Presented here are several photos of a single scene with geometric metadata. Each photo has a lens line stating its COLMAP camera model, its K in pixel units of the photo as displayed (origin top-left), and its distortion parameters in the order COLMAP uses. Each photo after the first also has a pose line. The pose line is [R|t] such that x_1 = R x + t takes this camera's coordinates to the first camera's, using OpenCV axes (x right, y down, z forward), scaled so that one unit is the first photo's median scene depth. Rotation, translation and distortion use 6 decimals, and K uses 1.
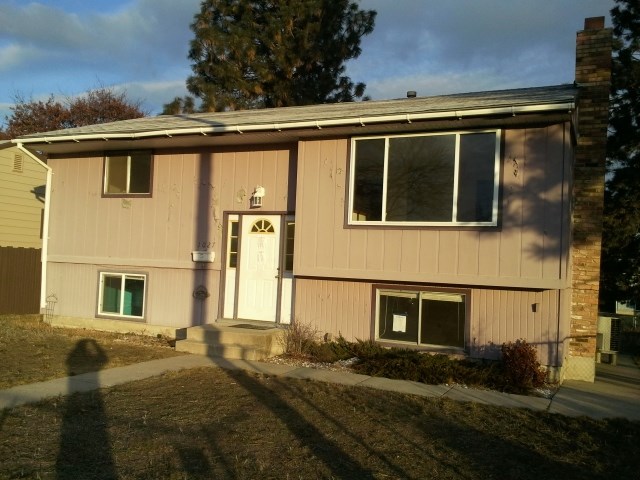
lens RADIAL K [[634.3, 0, 321.3], [0, 634.3, 245.8], [0, 0, 1]] dist [0.088125, -0.036889]
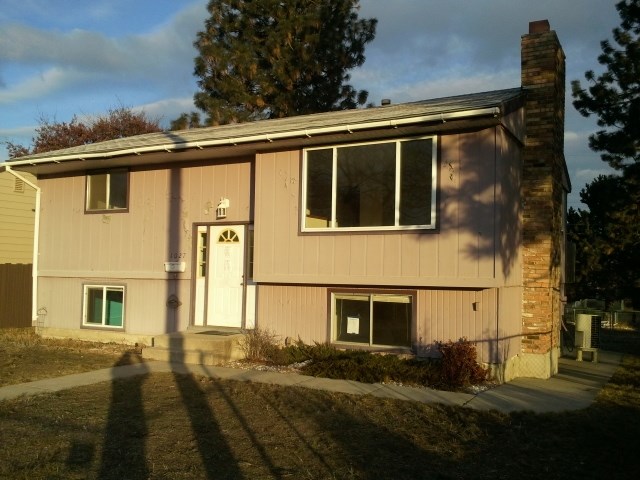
lens RADIAL K [[632.2, 0, 320.0], [0, 632.2, 240.0], [0, 0, 1]] dist [0.150294, -0.196816]
pose [[0.997410, -0.034781, -0.062955, 0.123562], [0.033585, 0.999237, -0.019949, 0.001472], [0.063601, 0.017783, 0.997817, -0.032395]]
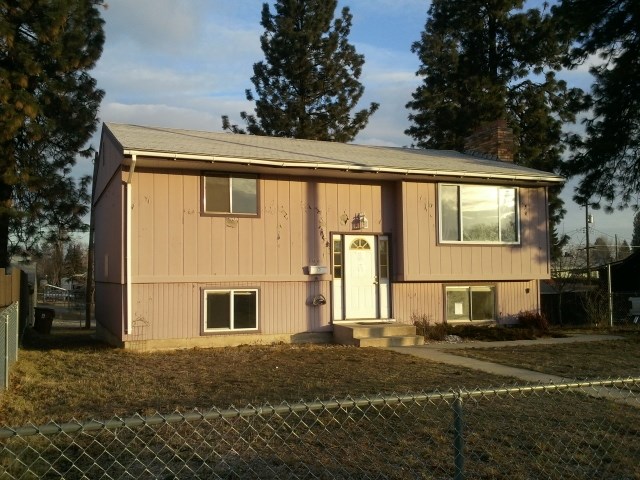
lens RADIAL K [[632.2, 0, 320.0], [0, 632.2, 240.0], [0, 0, 1]] dist [0.150294, -0.196816]
pose [[0.657010, -0.007750, 0.753842, -1.102869], [0.012379, 0.999923, -0.000509, -0.039487], [-0.753781, 0.009667, 0.657055, 0.227998]]
